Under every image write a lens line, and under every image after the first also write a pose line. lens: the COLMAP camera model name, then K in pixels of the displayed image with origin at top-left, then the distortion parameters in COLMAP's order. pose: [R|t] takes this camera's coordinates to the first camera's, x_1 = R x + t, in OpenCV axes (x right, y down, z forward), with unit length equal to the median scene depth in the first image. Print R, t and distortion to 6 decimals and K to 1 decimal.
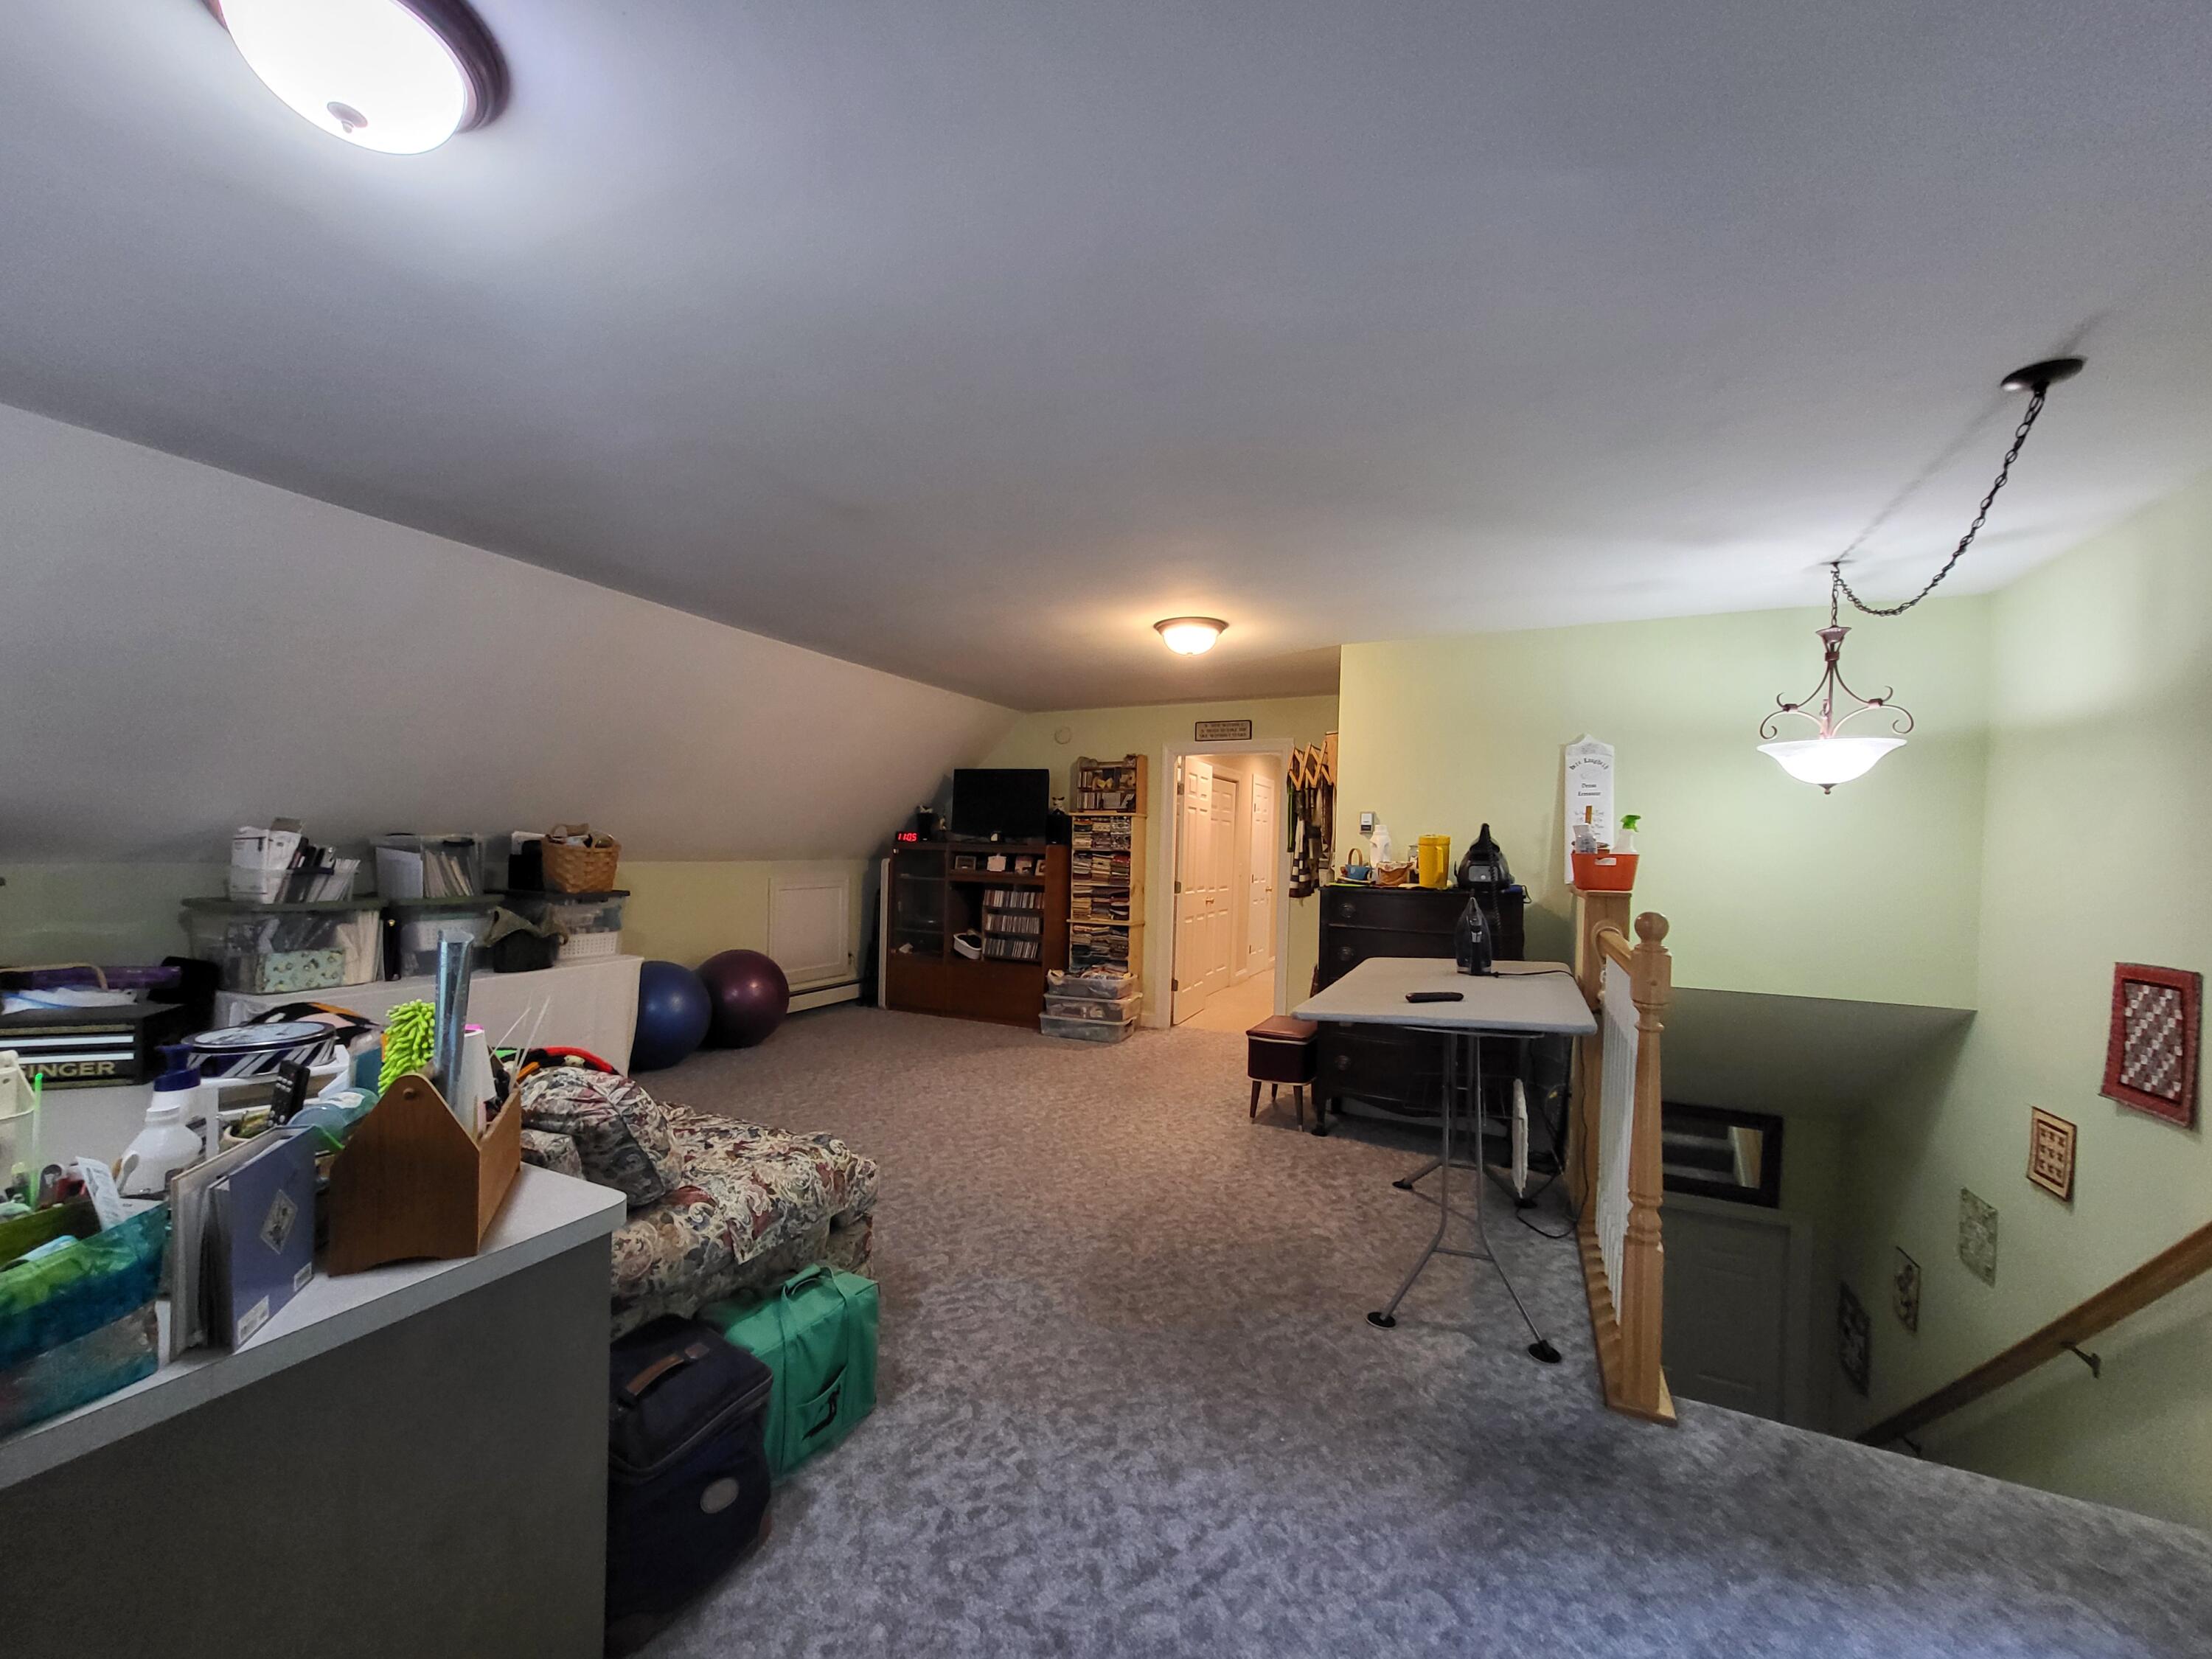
lens RADIAL K [[874.9, 0, 1102.4], [0, 874.9, 832.0], [0, 0, 1]] dist [0.008840, 0.000266]
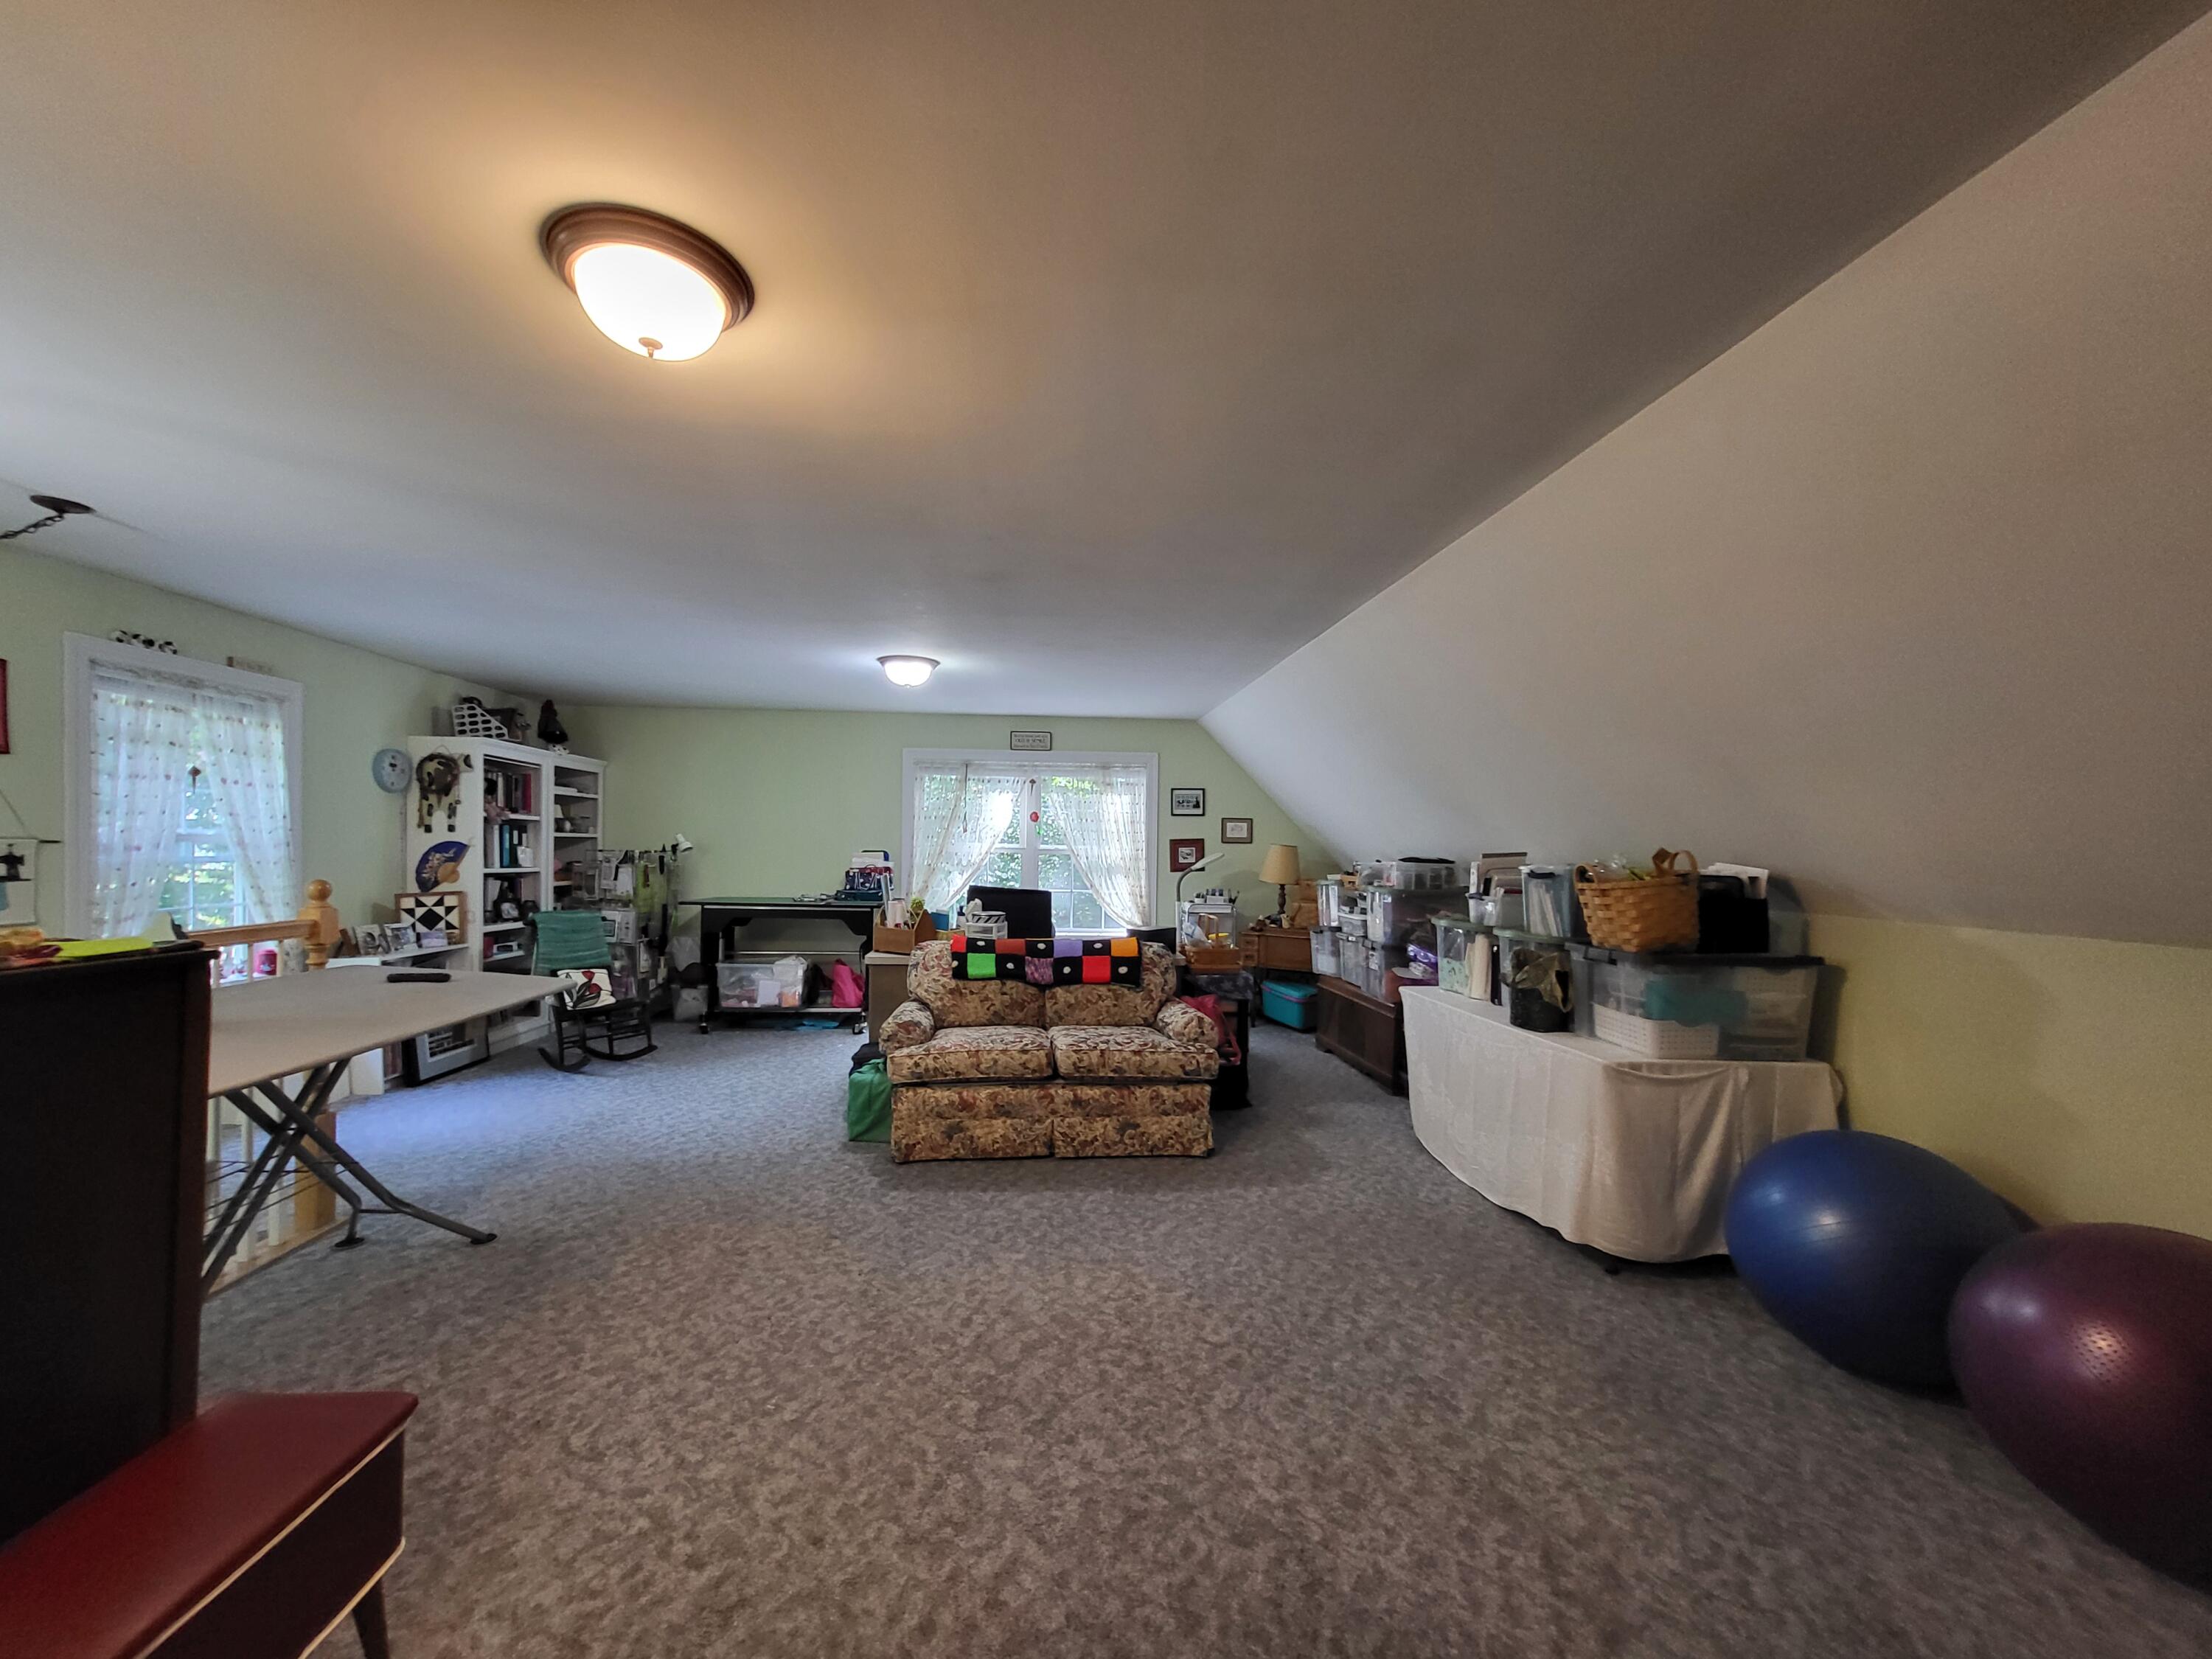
lens RADIAL K [[874.9, 0, 1081.7], [0, 874.9, 863.7], [0, 0, 1]] dist [0.008840, 0.000266]
pose [[-0.881024, -0.027194, -0.472290, 0.121158], [-0.028791, 0.999578, -0.003847, 0.019262], [0.472195, 0.010208, -0.881435, 1.628389]]
